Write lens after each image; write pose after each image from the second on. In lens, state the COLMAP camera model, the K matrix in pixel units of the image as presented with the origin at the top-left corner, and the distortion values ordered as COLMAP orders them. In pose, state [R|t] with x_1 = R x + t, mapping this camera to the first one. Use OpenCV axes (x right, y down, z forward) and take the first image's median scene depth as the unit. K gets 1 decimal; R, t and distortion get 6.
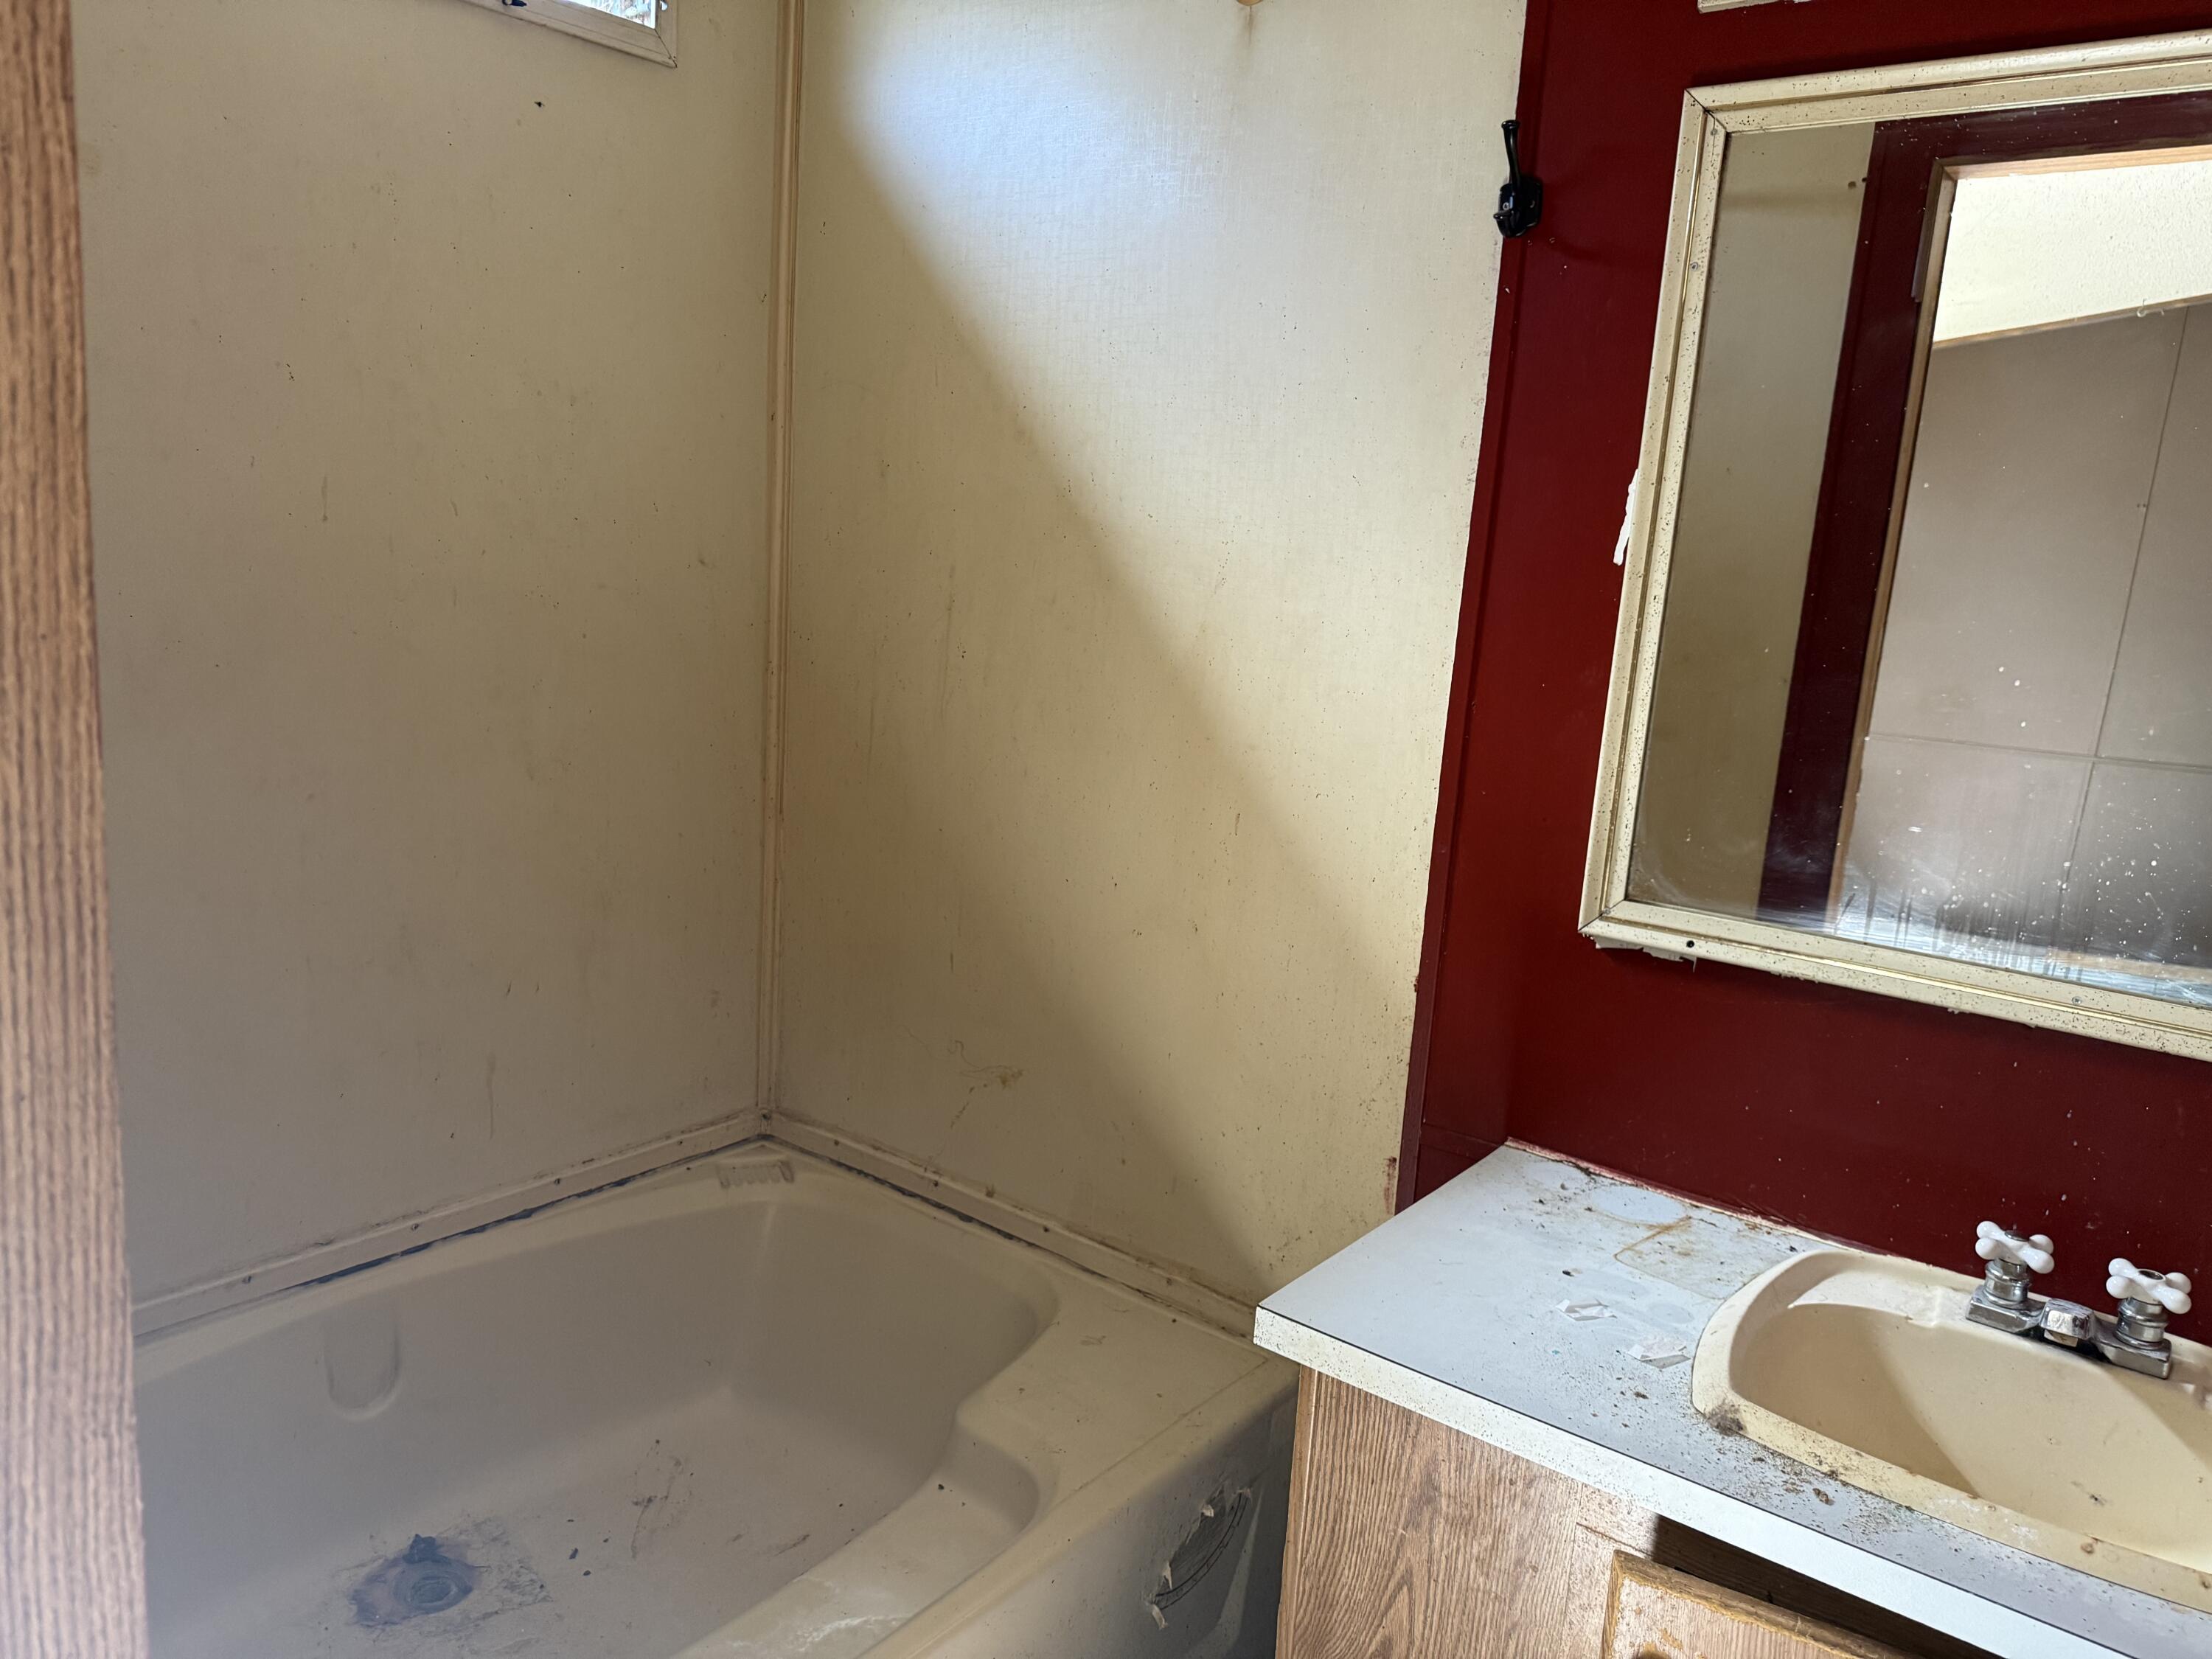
lens RADIAL K [[1557.4, 0, 1095.3], [0, 1557.4, 830.8], [0, 0, 1]] dist [0.019374, -0.020106]
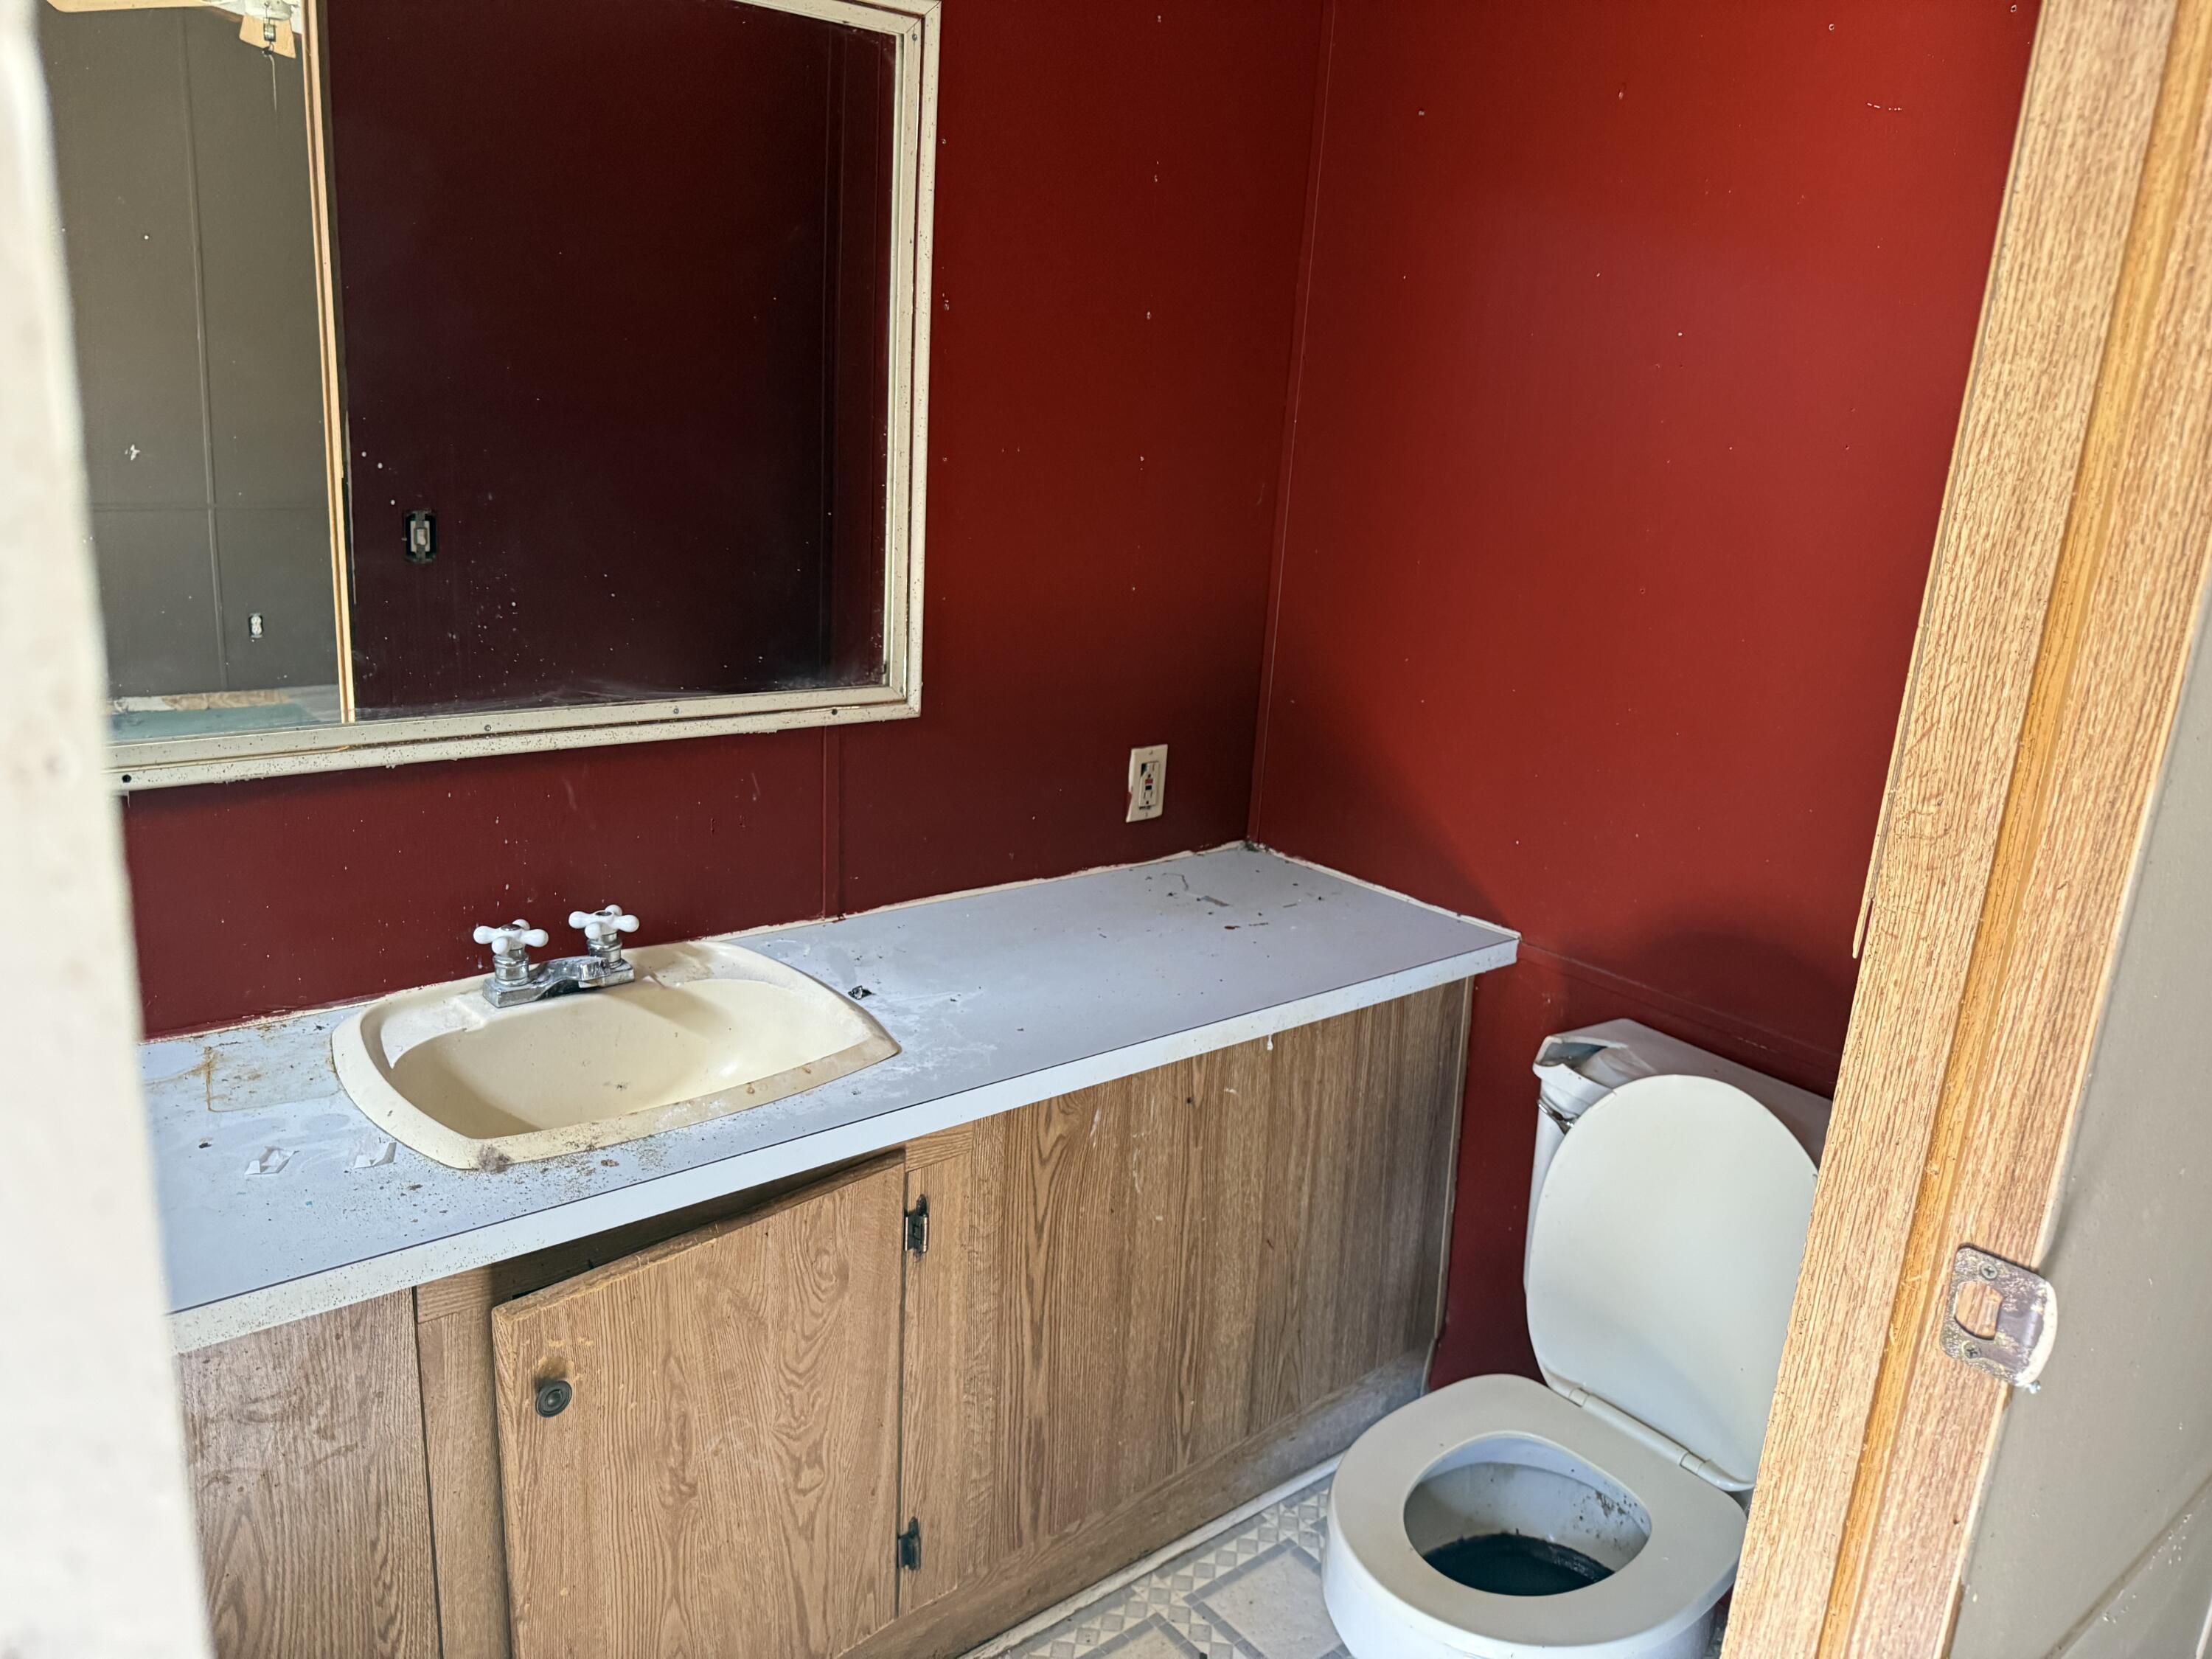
lens RADIAL K [[1557.4, 0, 1093.7], [0, 1557.4, 824.6], [0, 0, 1]] dist [0.019374, -0.020106]
pose [[0.244515, -0.308348, 0.919312, -0.400738], [0.138044, 0.949503, 0.281758, -0.098541], [-0.959769, 0.058011, 0.274733, 0.232098]]
